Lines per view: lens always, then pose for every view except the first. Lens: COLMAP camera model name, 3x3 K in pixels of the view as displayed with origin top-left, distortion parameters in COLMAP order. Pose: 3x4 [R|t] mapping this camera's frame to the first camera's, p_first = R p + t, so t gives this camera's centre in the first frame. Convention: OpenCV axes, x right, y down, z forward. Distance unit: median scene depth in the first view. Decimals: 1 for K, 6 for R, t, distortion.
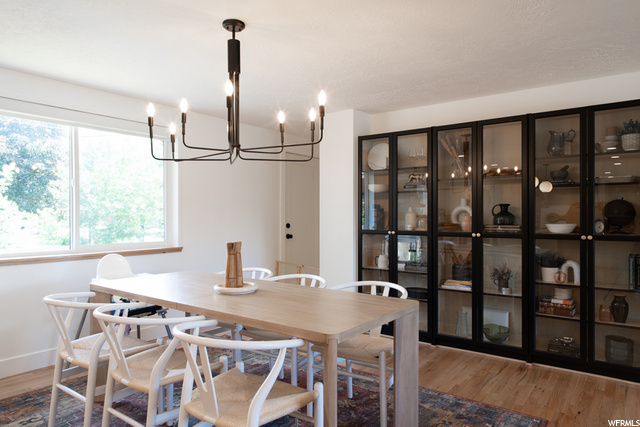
lens RADIAL K [[415.3, 0, 320.0], [0, 415.3, 213.5], [0, 0, 1]] dist [0.000884, 0.000184]
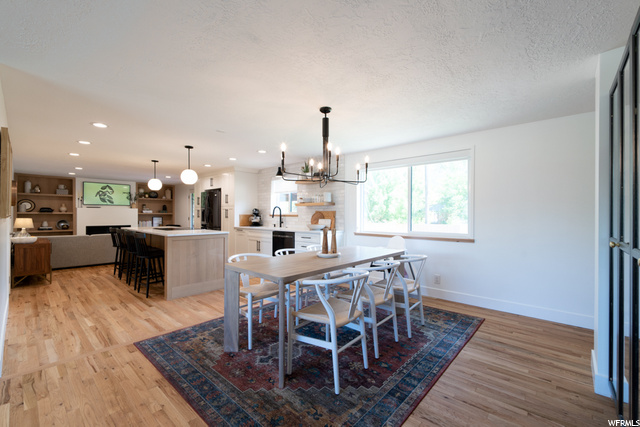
lens RADIAL K [[273.6, 0, 320.0], [0, 273.6, 213.5], [0, 0, 1]] dist [-0.002896, -0.000026]
pose [[-0.091215, -0.005193, -0.995818, 0.694950], [-0.002127, 0.999985, -0.005020, 0.006522], [0.995829, 0.001661, -0.091225, 0.759039]]
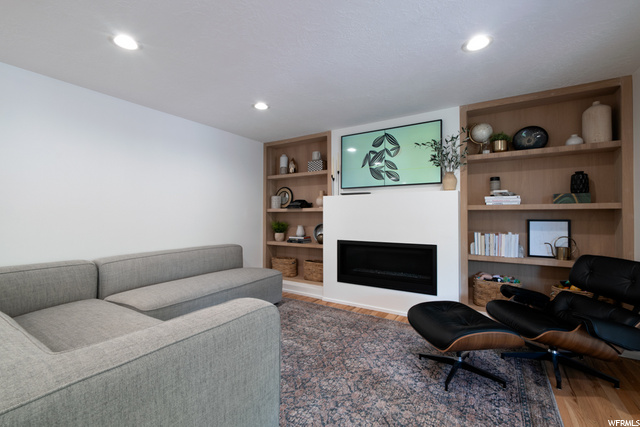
lens RADIAL K [[273.6, 0, 320.0], [0, 273.6, 213.5], [0, 0, 1]] dist [-0.002896, -0.000026]
pose [[-0.996285, -0.001823, -0.086096, -1.426036], [-0.000918, 0.999944, -0.010550, 0.024352], [0.086110, -0.010431, -0.996231, -0.573031]]
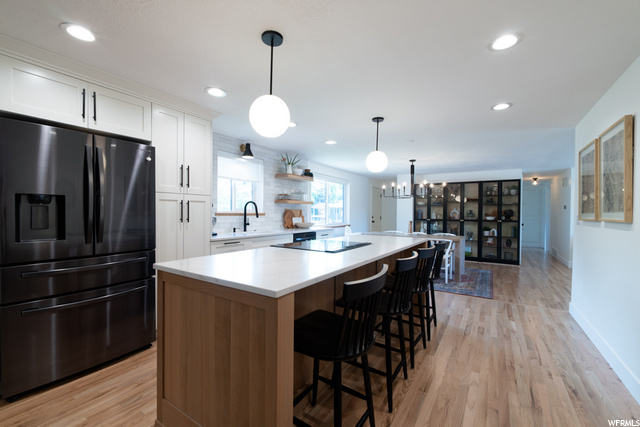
lens RADIAL K [[273.6, 0, 320.0], [0, 273.6, 213.5], [0, 0, 1]] dist [-0.002896, -0.000026]
pose [[0.996909, 0.008134, 0.078147, -0.831862], [-0.008844, 0.999923, 0.008741, -0.005790], [-0.078070, -0.009405, 0.996904, -0.913623]]
